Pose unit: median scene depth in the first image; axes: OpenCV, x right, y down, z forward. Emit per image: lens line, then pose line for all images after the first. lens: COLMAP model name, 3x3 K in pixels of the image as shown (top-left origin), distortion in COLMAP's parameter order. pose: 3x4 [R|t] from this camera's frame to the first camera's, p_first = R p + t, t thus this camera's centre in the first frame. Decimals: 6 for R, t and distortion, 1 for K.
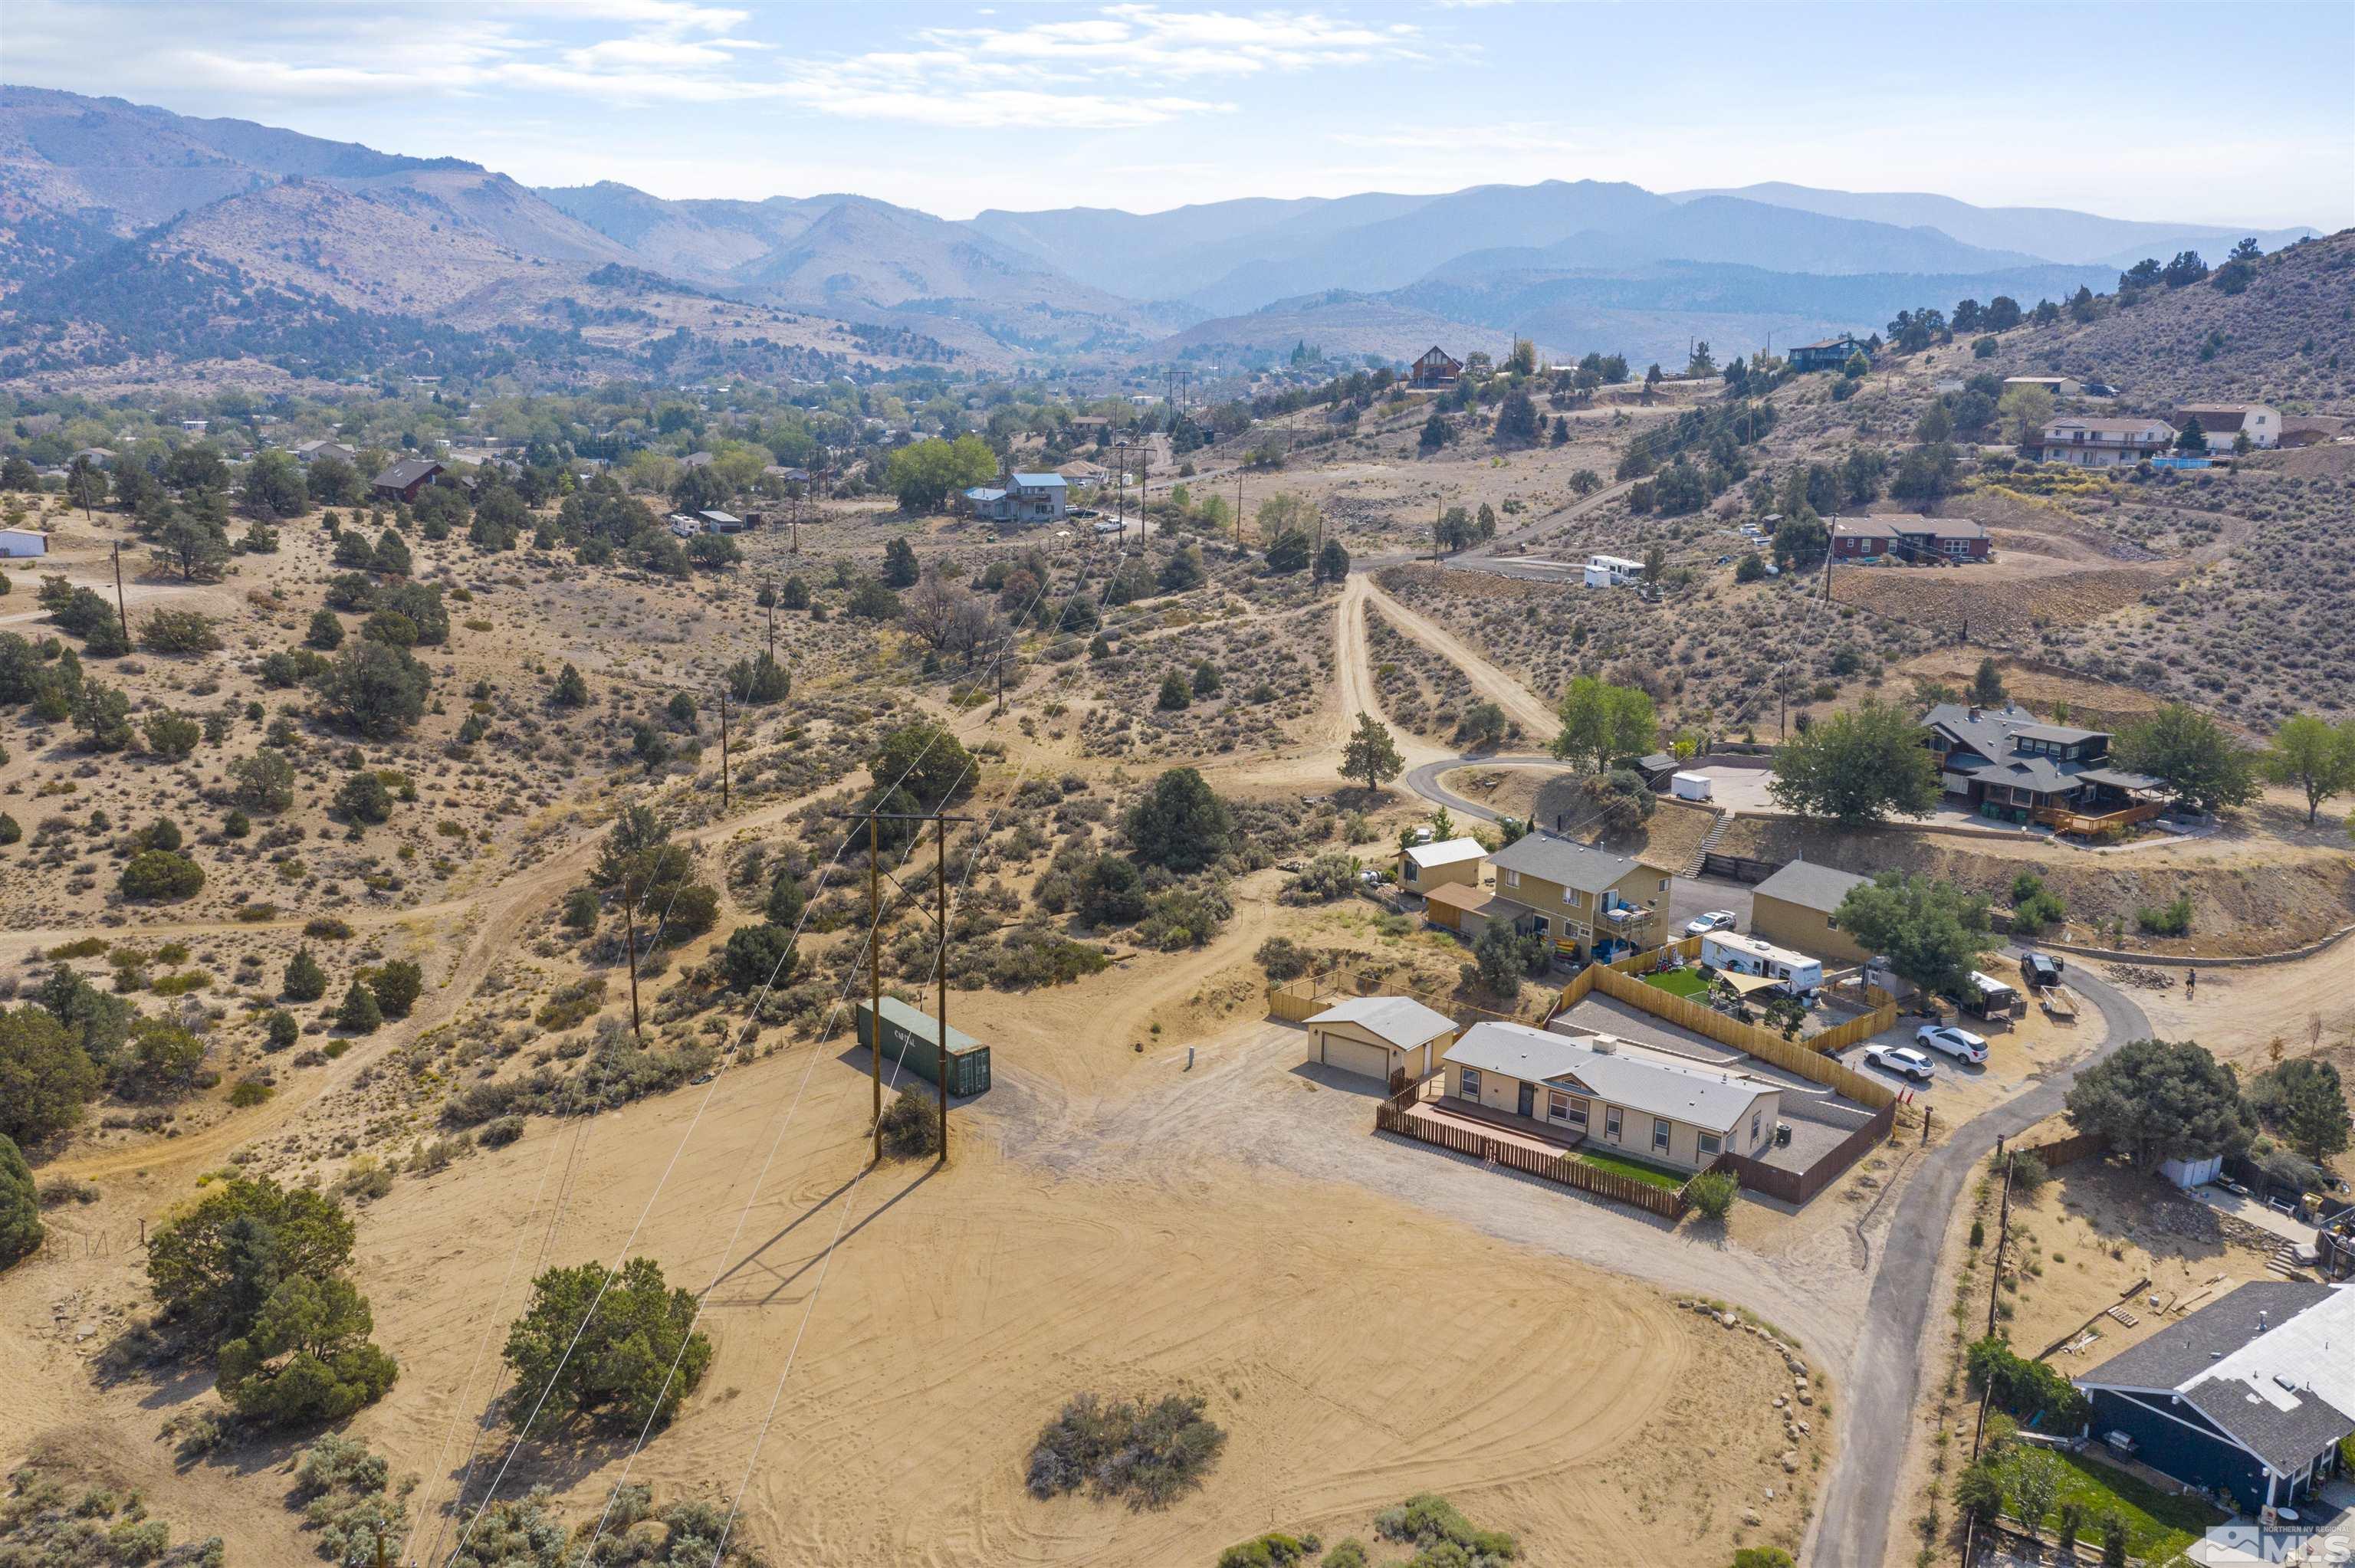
lens RADIAL K [[1869.9, 0, 1167.3], [0, 1869.9, 795.0], [0, 0, 1]] dist [-0.006123, 0.006198]
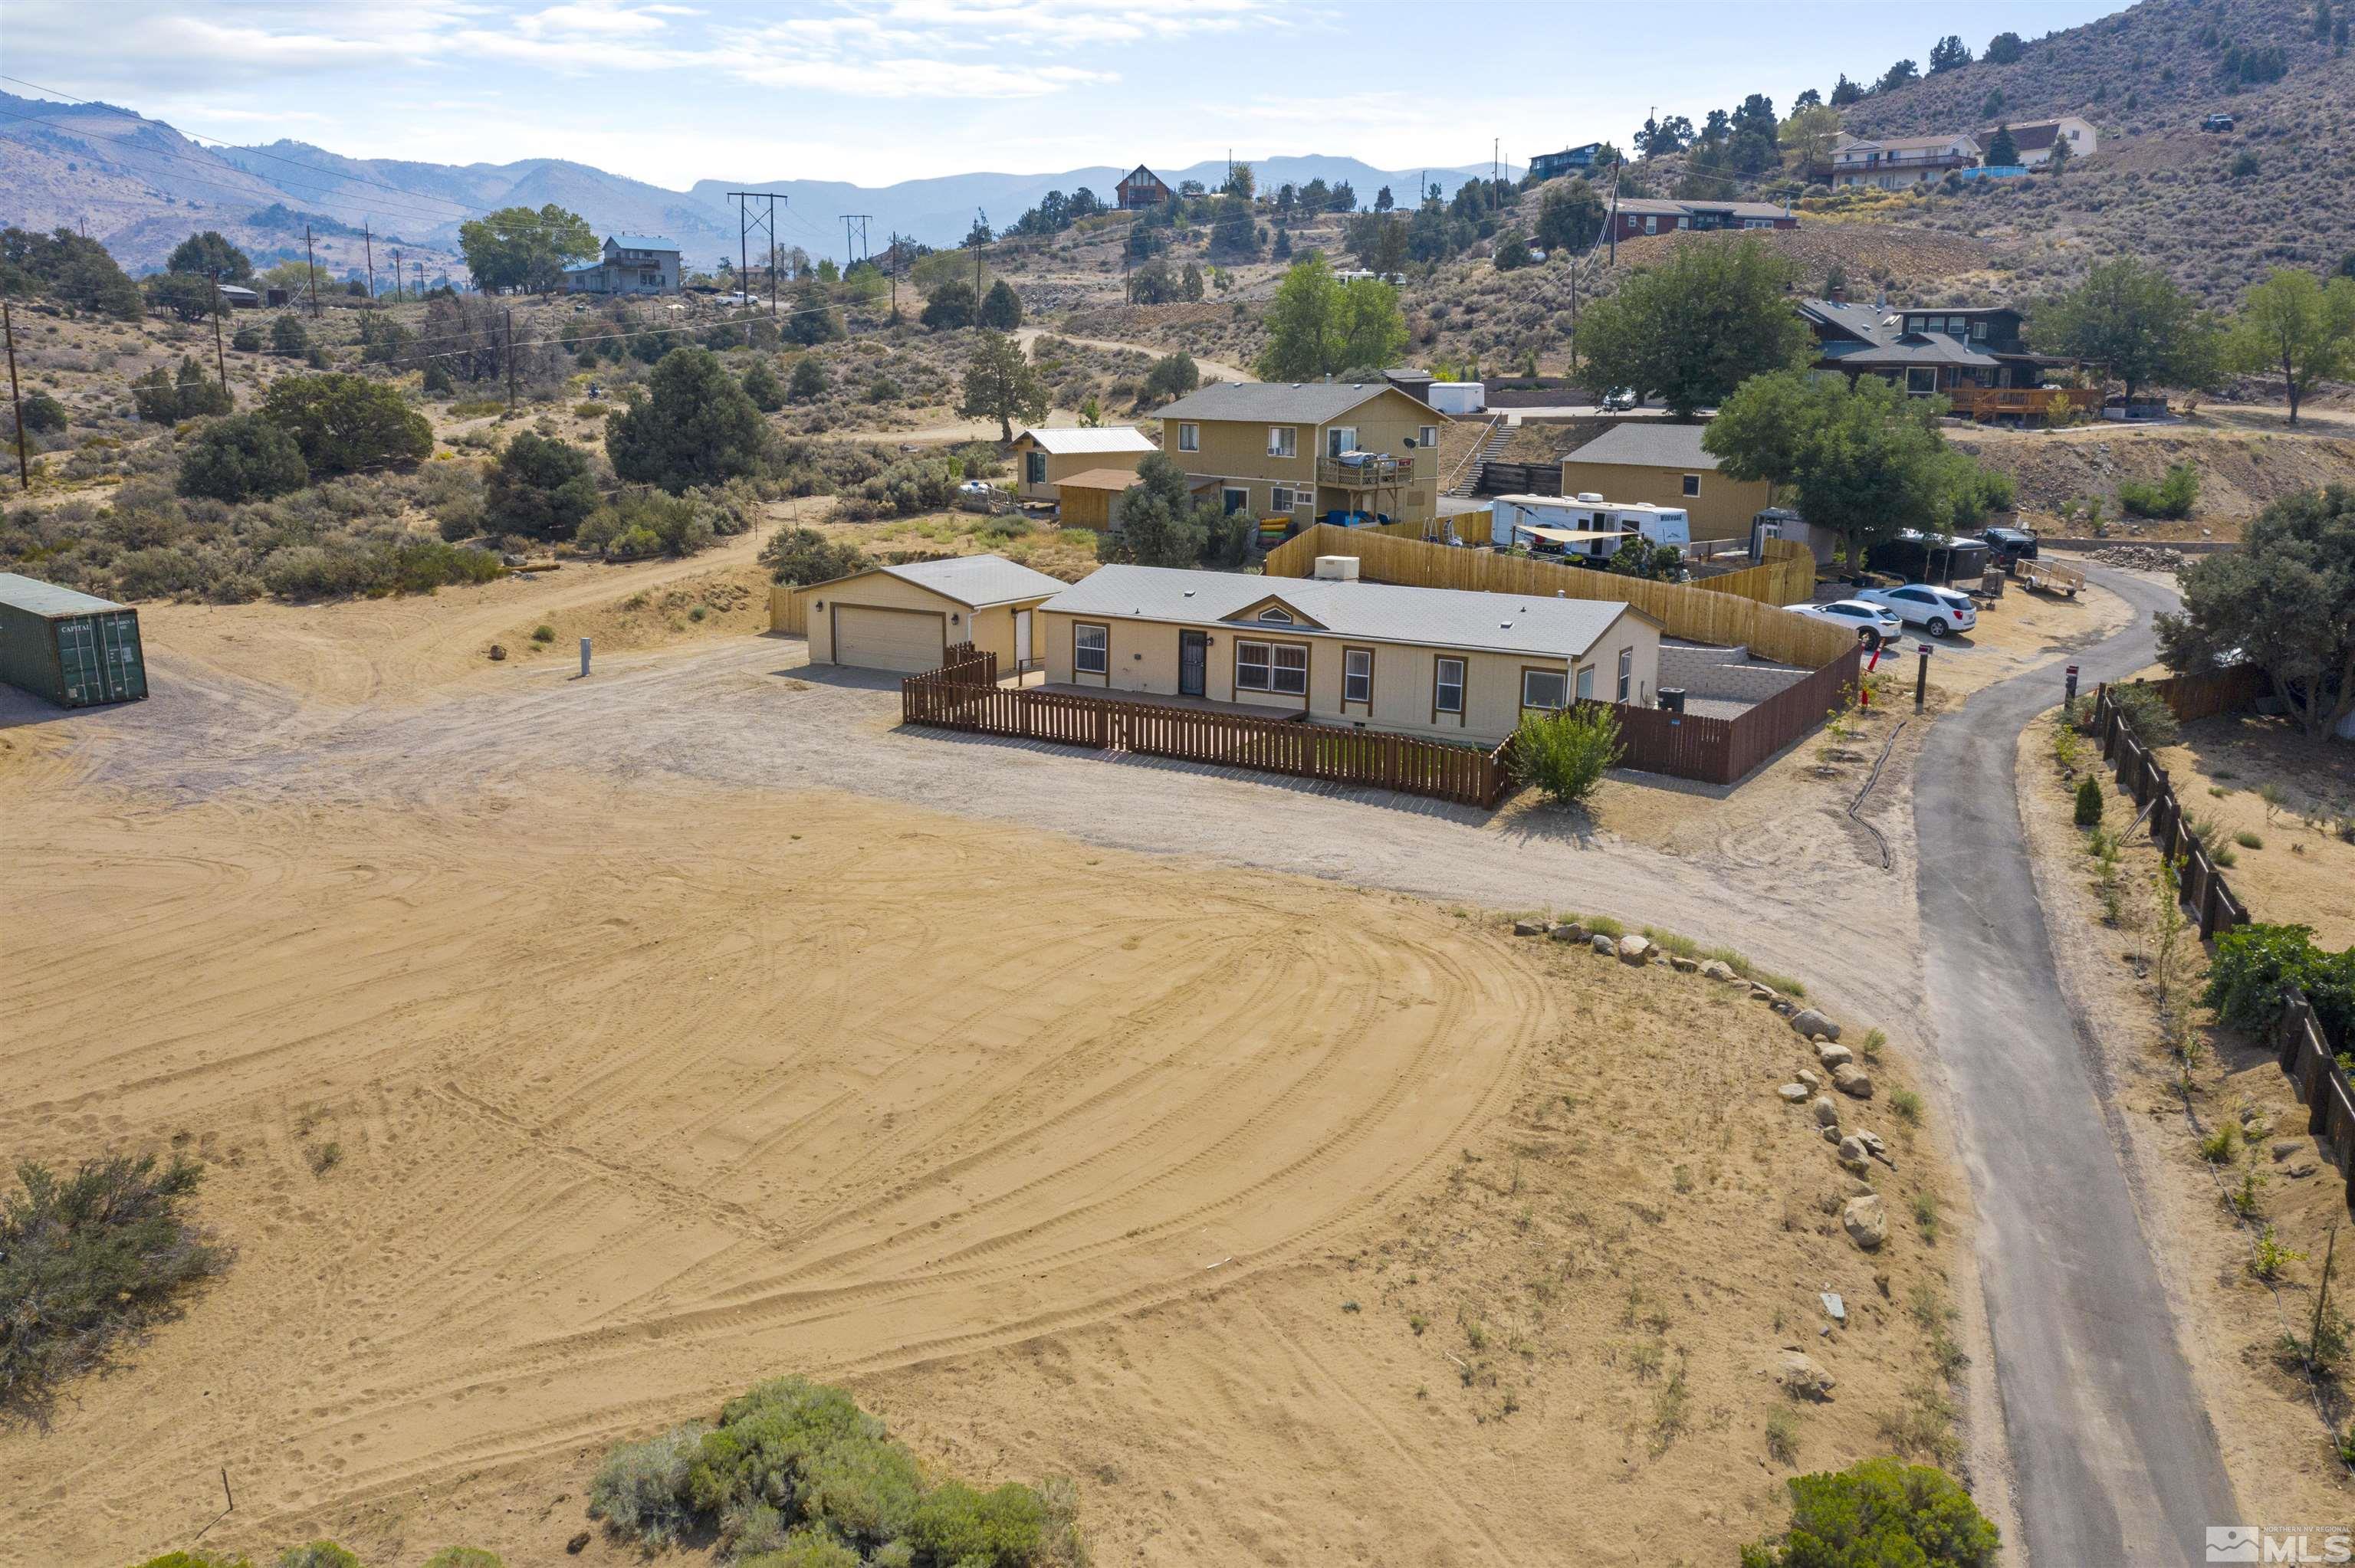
lens RADIAL K [[1869.9, 0, 1167.3], [0, 1869.9, 795.0], [0, 0, 1]] dist [-0.006123, 0.006198]
pose [[0.990633, -0.032743, 0.132571, 0.112318], [0.031648, 0.999445, 0.010362, 0.190477], [-0.132837, -0.006069, 0.991119, 0.473970]]
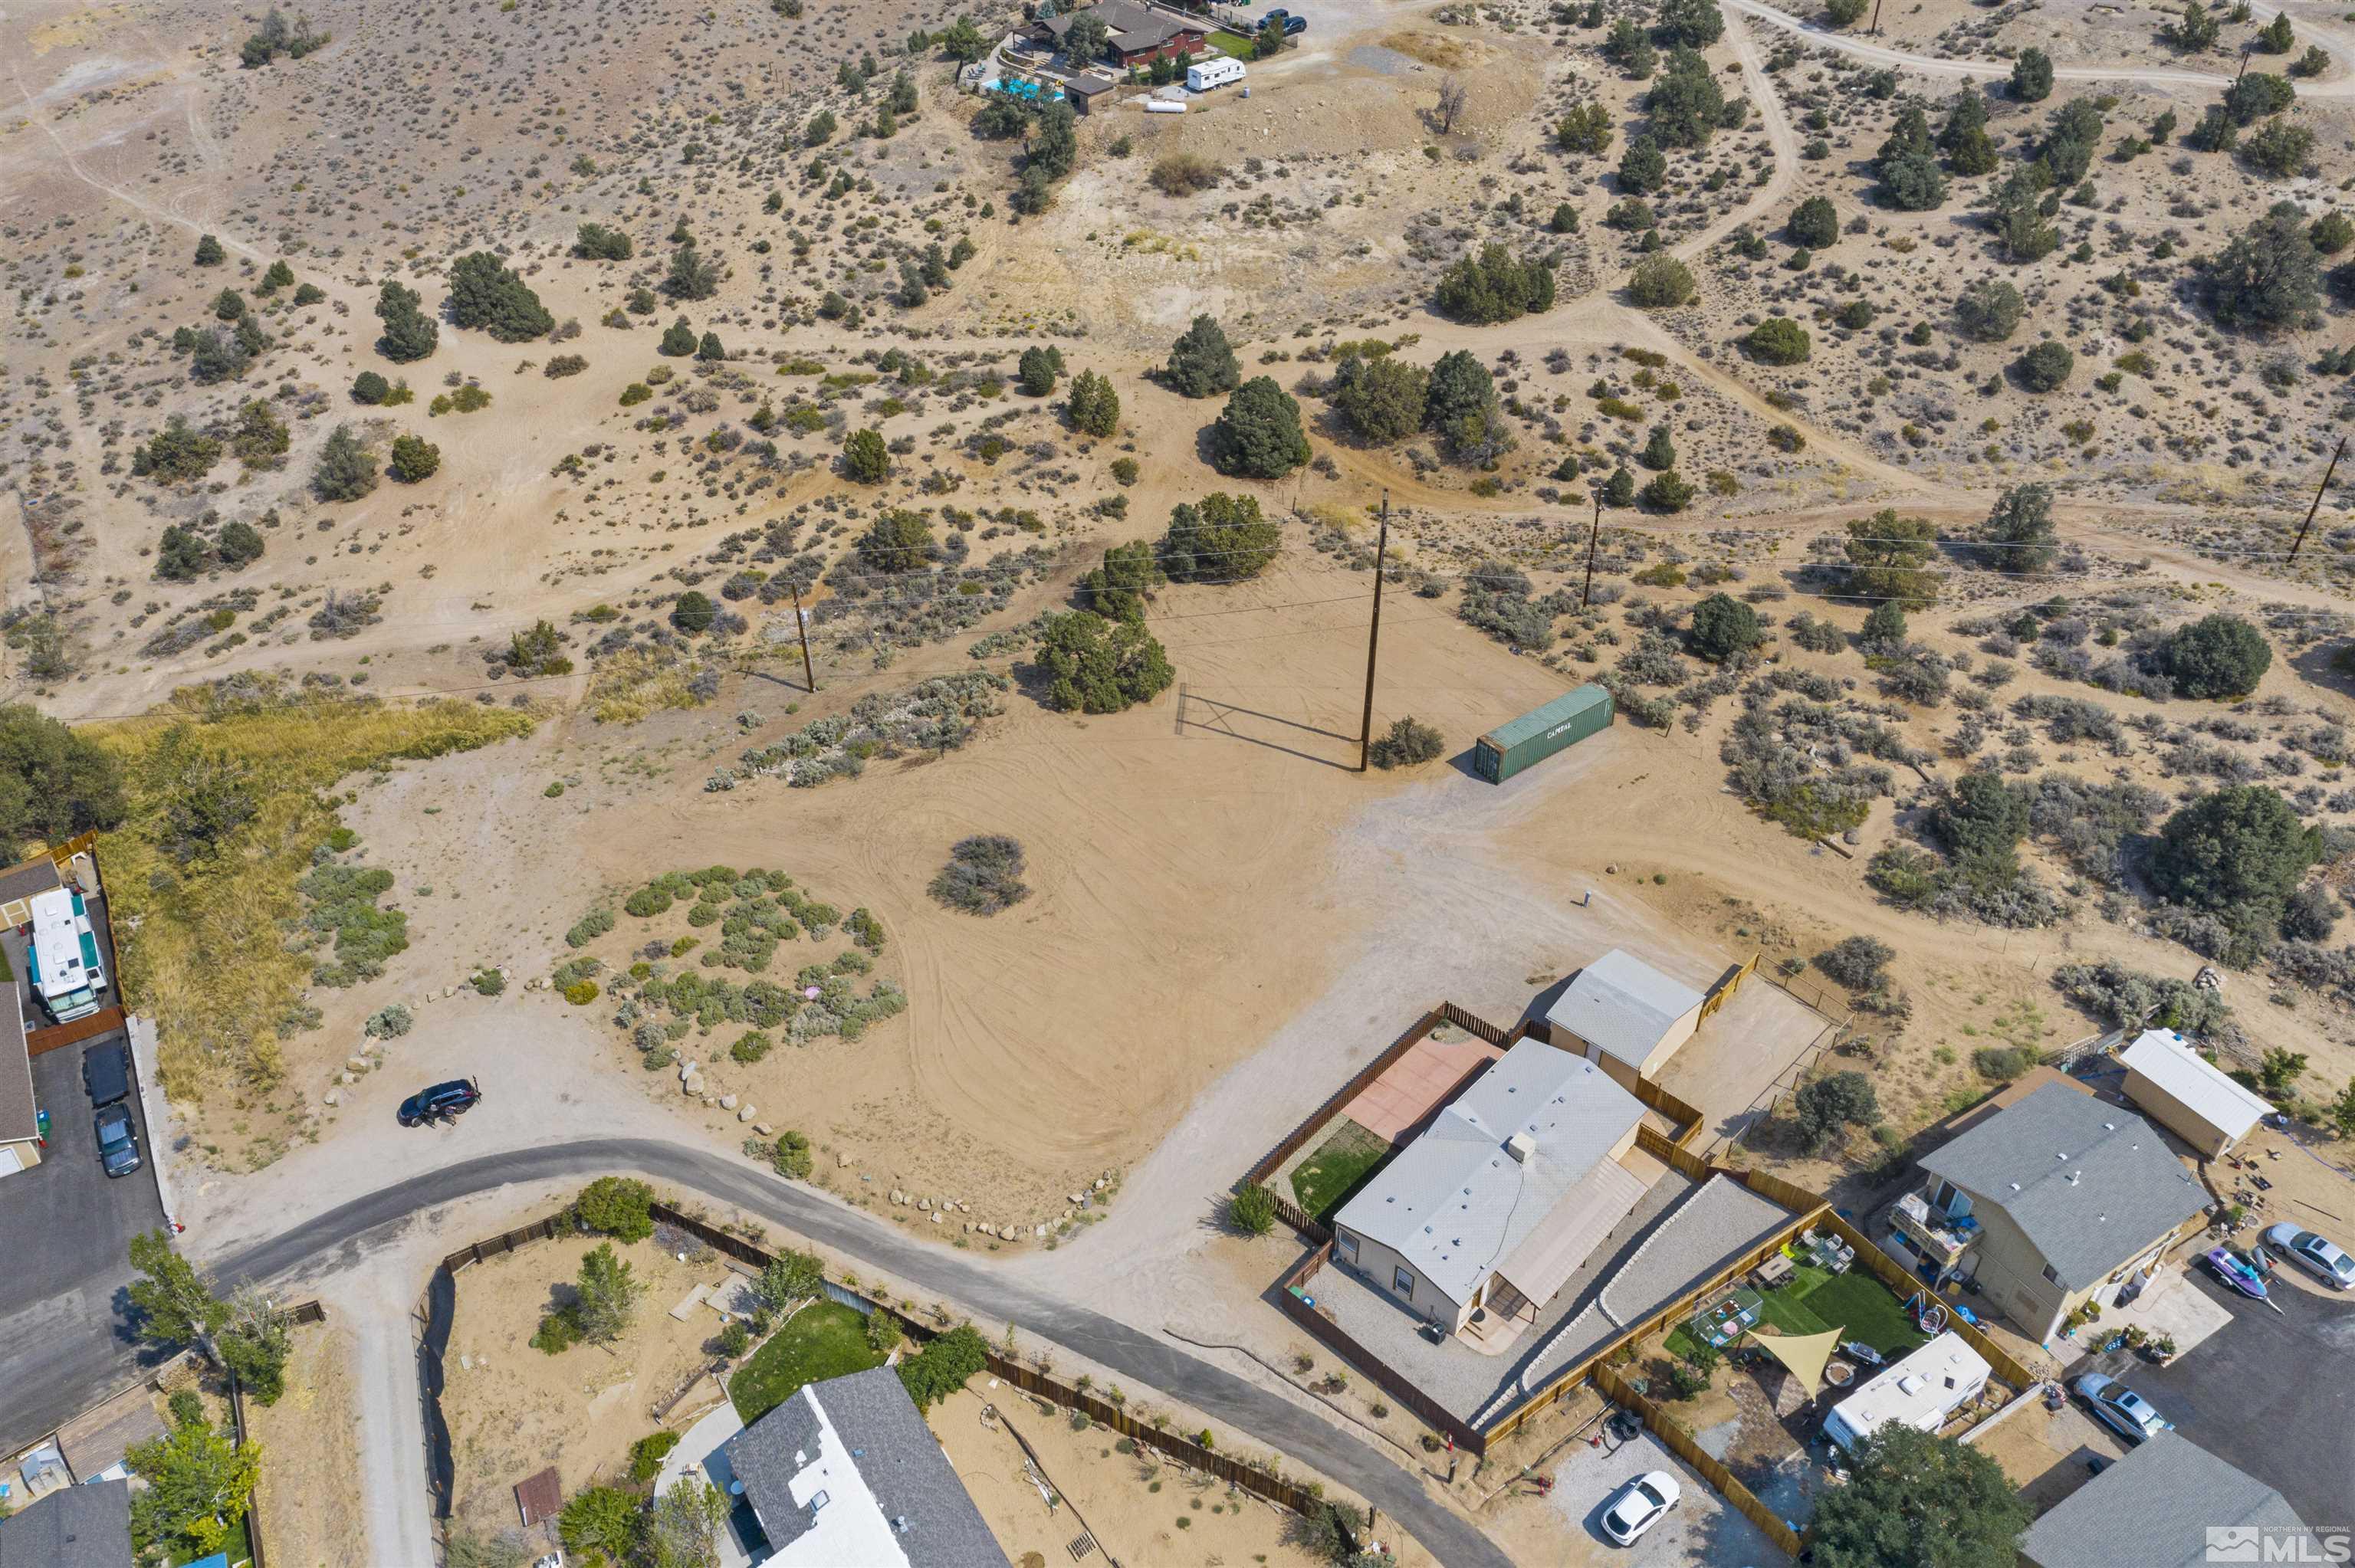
lens RADIAL K [[1869.9, 0, 1167.3], [0, 1869.9, 795.0], [0, 0, 1]] dist [-0.006123, 0.006198]
pose [[-0.063672, 0.605315, -0.793435, 0.848848], [-0.219886, 0.767000, 0.602794, -0.494759], [0.973445, 0.212847, 0.084264, 0.720624]]
